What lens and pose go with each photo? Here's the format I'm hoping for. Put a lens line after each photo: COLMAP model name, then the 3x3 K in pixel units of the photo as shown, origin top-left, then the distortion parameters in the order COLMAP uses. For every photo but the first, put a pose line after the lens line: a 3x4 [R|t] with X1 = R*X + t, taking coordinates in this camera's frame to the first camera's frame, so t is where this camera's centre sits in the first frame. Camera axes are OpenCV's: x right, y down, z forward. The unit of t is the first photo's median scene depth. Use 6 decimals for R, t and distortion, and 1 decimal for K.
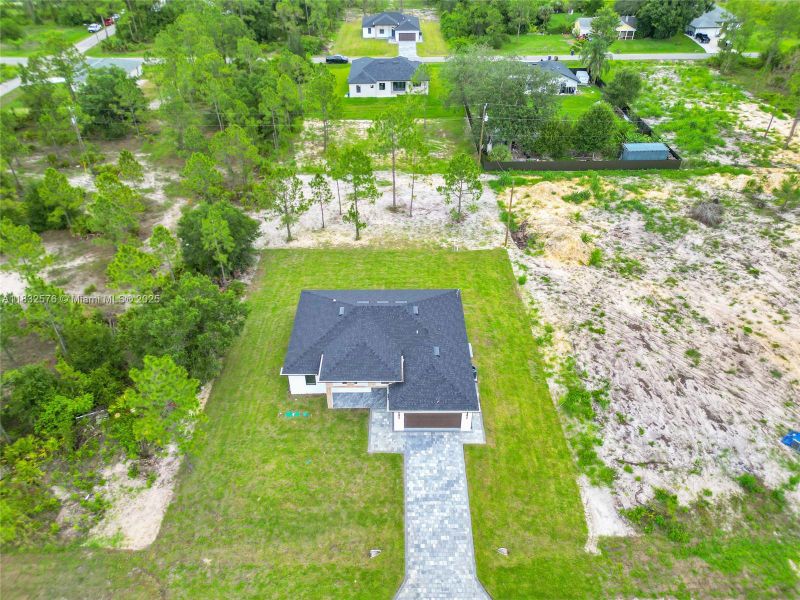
lens RADIAL K [[565.7, 0, 395.6], [0, 565.7, 298.8], [0, 0, 1]] dist [0.059691, -0.047343]
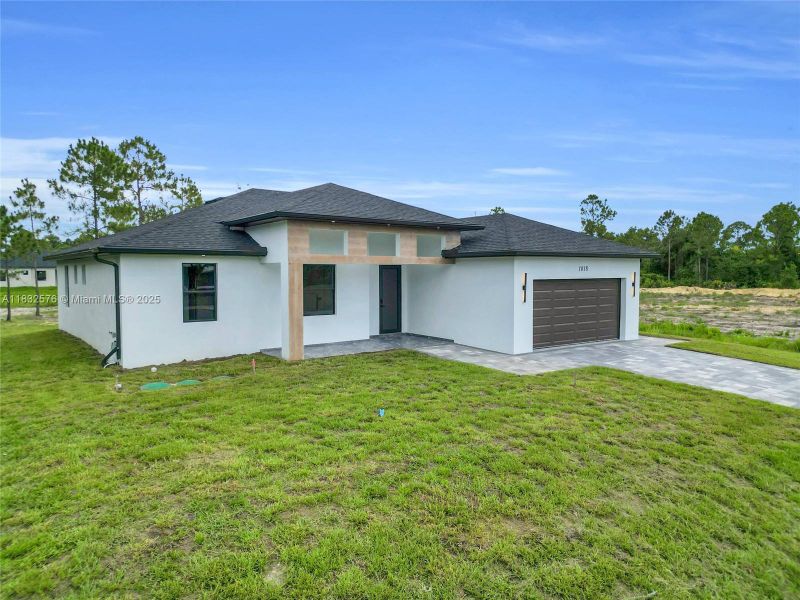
lens RADIAL K [[565.7, 0, 397.8], [0, 565.7, 294.7], [0, 0, 1]] dist [0.059691, -0.047343]
pose [[0.794721, -0.014325, 0.606806, -0.218314], [0.359684, 0.816399, -0.451797, 0.276654], [-0.488923, 0.577311, 0.653962, 0.663183]]
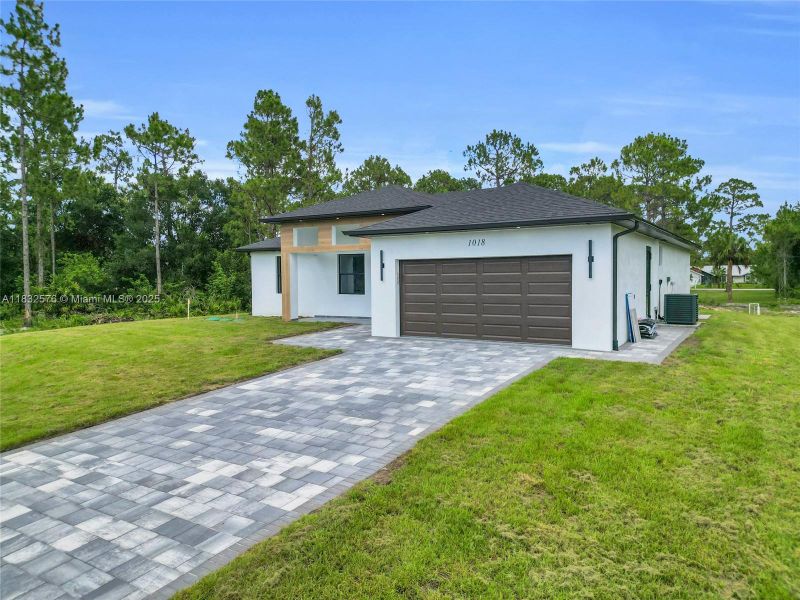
lens RADIAL K [[565.7, 0, 398.7], [0, 565.7, 313.5], [0, 0, 1]] dist [0.059691, -0.047343]
pose [[0.840686, 0.036127, -0.540316, 0.159506], [-0.325653, 0.830922, -0.451131, 0.306361], [0.432662, 0.555215, 0.710309, 0.637585]]
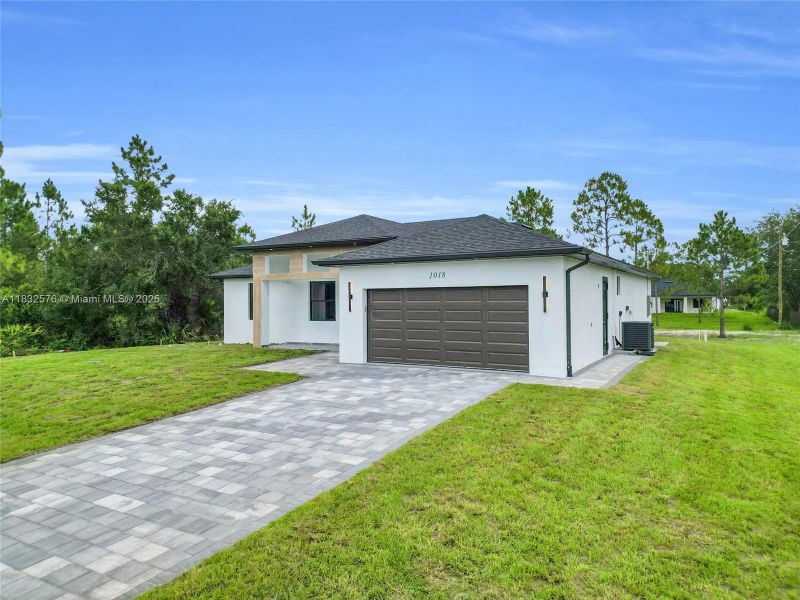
lens RADIAL K [[565.7, 0, 399.7], [0, 565.7, 301.5], [0, 0, 1]] dist [0.059691, -0.047343]
pose [[0.863291, 0.005282, -0.504679, 0.168565], [-0.308226, 0.797333, -0.518899, 0.308897], [0.399657, 0.603516, 0.689958, 0.632138]]
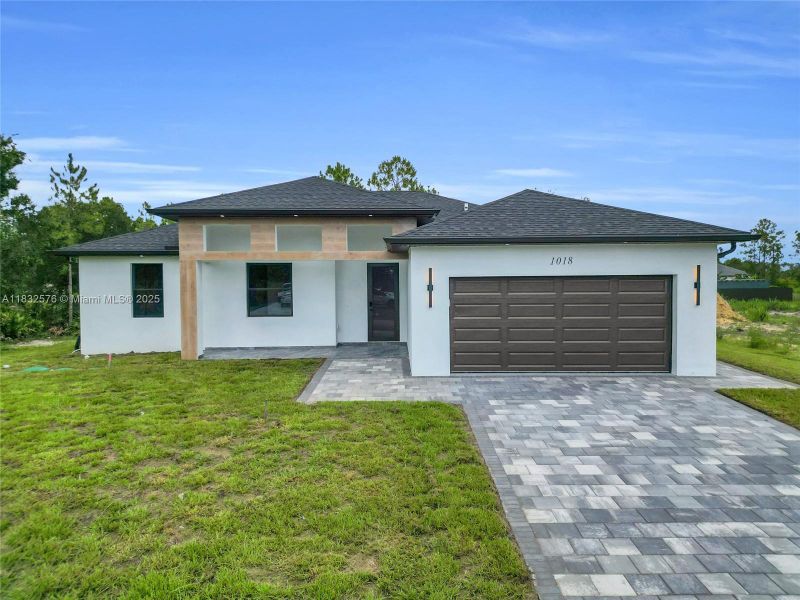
lens RADIAL K [[565.7, 0, 401.4], [0, 565.7, 294.2], [0, 0, 1]] dist [0.059691, -0.047343]
pose [[0.999949, 0.005306, 0.008582, -0.007901], [0.000713, 0.811322, -0.584599, 0.293001], [-0.010065, 0.584576, 0.811277, 0.646977]]
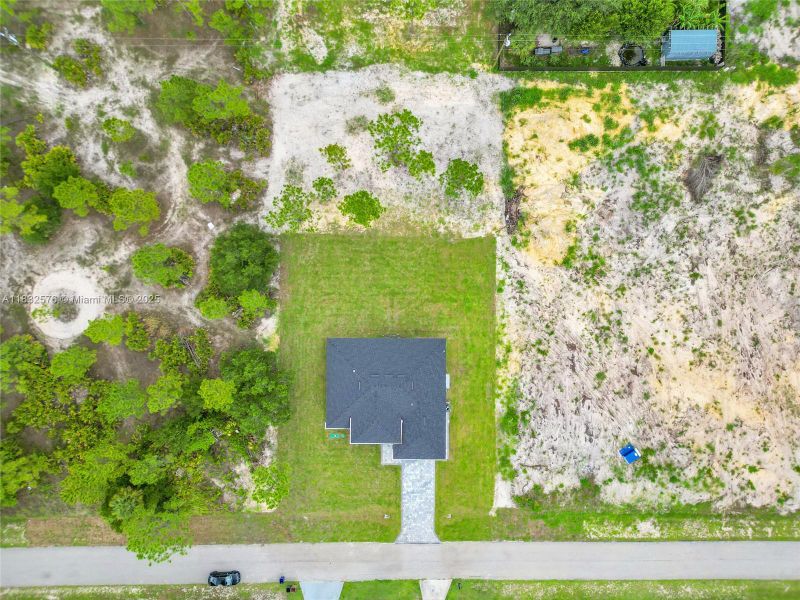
lens RADIAL K [[565.7, 0, 396.2], [0, 565.7, 304.3], [0, 0, 1]] dist [0.059691, -0.047343]
pose [[0.999970, 0.003461, 0.006985, -0.013187], [-0.007698, 0.579736, 0.814768, -1.184499], [-0.001229, -0.814797, 0.579745, 0.306169]]
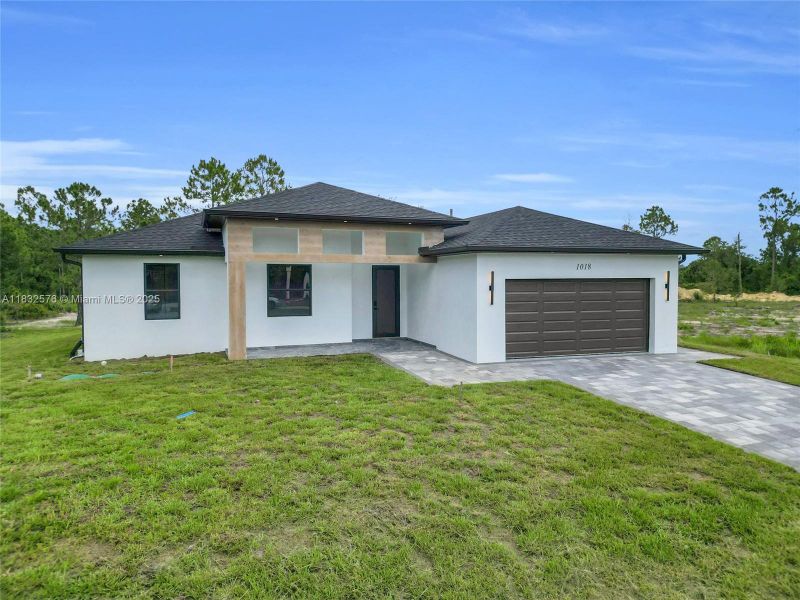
lens RADIAL K [[565.7, 0, 400.8], [0, 565.7, 294.4], [0, 0, 1]] dist [0.059691, -0.047343]
pose [[0.936534, -0.000341, 0.350576, -0.120527], [0.205600, 0.810508, -0.548457, 0.299273], [-0.283958, 0.585727, 0.759139, 0.639282]]
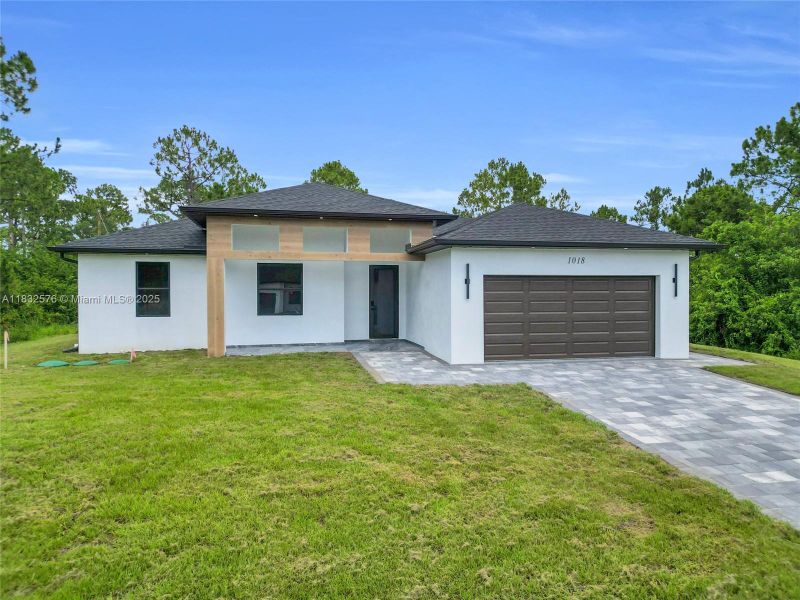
lens RADIAL K [[565.7, 0, 402.1], [0, 565.7, 302.4], [0, 0, 1]] dist [0.059691, -0.047343]
pose [[0.976298, 0.003824, 0.216399, -0.073158], [0.123232, 0.812126, -0.570321, 0.305046], [-0.177924, 0.583470, 0.792405, 0.637955]]
